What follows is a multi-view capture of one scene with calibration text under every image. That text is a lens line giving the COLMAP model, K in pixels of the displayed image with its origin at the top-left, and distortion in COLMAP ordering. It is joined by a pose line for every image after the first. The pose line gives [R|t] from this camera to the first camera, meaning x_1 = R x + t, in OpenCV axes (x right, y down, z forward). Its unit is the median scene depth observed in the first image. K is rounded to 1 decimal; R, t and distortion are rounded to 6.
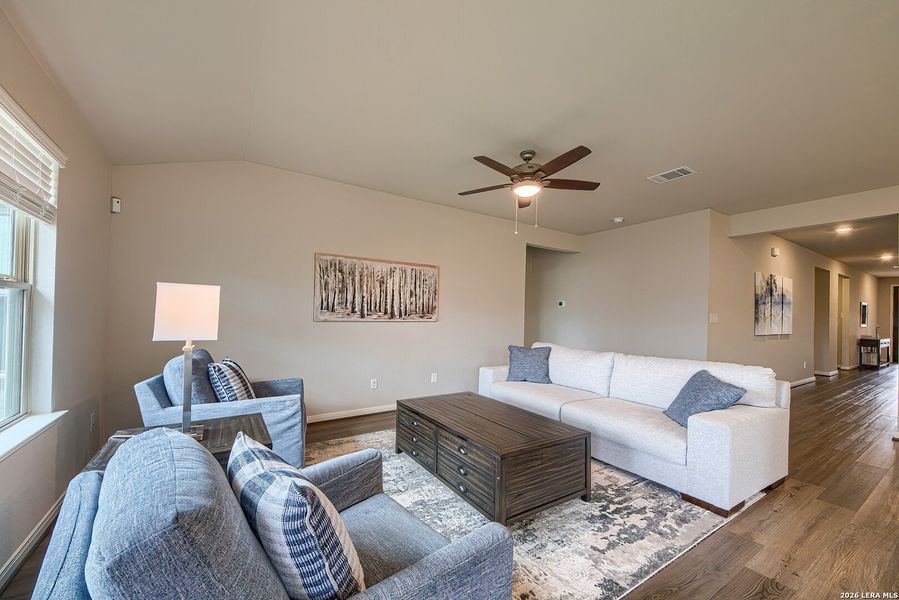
lens RADIAL K [[337.7, 0, 383.3], [0, 337.7, 303.0], [0, 0, 1]] dist [0.027375, -0.000285]
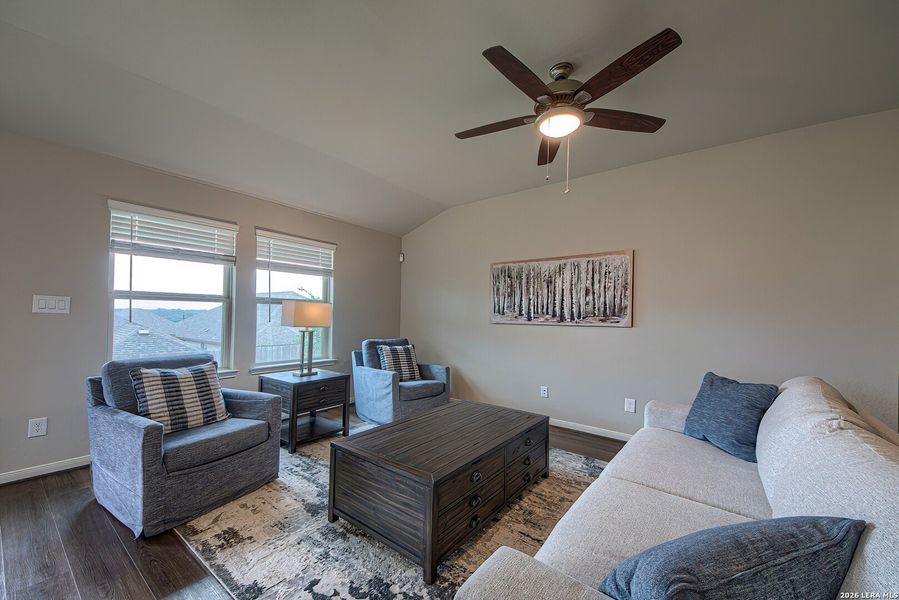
lens RADIAL K [[337.7, 0, 496.0], [0, 337.7, 292.2], [0, 0, 1]] dist [0.027375, -0.000285]
pose [[0.437015, -0.087644, -0.895174, 0.755438], [0.010038, 0.995655, -0.092581, 0.049443], [0.899398, 0.031474, 0.435996, 0.476083]]
